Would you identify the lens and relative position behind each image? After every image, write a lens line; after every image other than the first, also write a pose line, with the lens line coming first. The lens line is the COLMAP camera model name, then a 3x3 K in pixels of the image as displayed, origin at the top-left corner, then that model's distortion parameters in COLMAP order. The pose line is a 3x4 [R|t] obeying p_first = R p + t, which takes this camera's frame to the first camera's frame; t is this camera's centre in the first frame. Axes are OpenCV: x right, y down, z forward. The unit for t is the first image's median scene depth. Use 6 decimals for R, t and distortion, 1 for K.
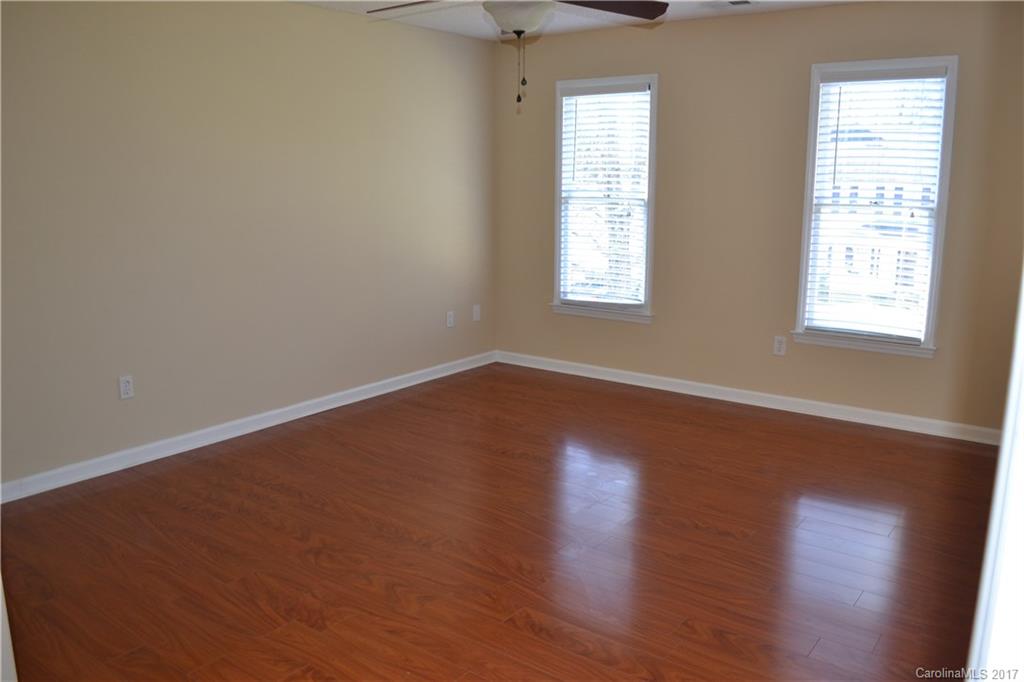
lens RADIAL K [[813.1, 0, 513.9], [0, 813.1, 343.0], [0, 0, 1]] dist [-0.081760, 0.011722]
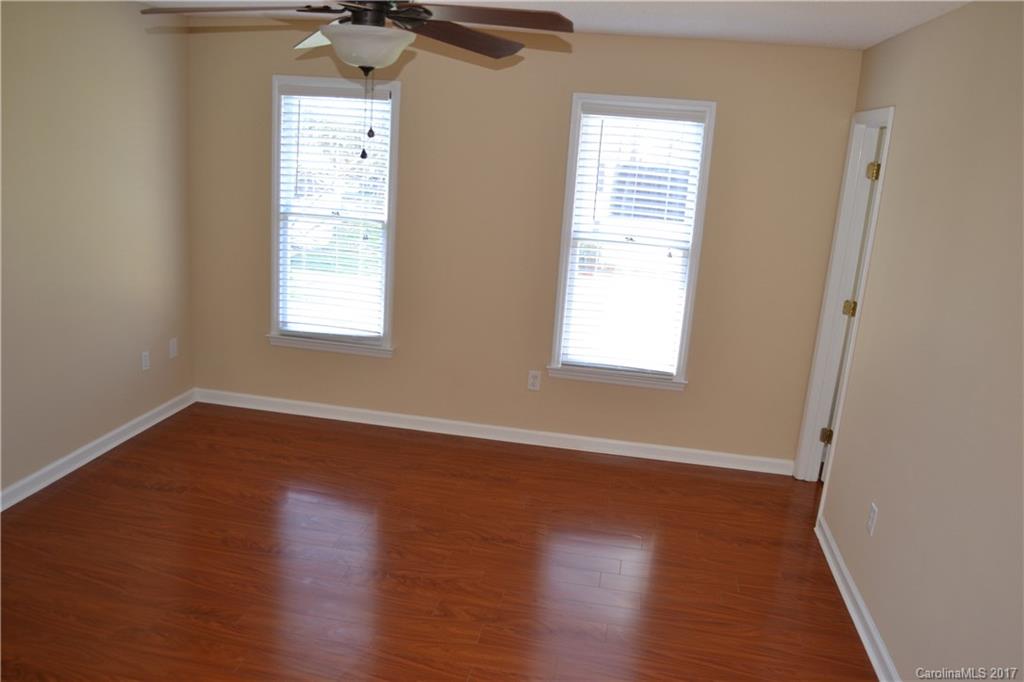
lens RADIAL K [[813.1, 0, 510.2], [0, 813.1, 346.1], [0, 0, 1]] dist [-0.081760, 0.011722]
pose [[0.886725, -0.051771, 0.459390, -0.134525], [0.024926, 0.997618, 0.064314, -0.096013], [-0.461626, -0.045578, 0.885903, 0.140809]]
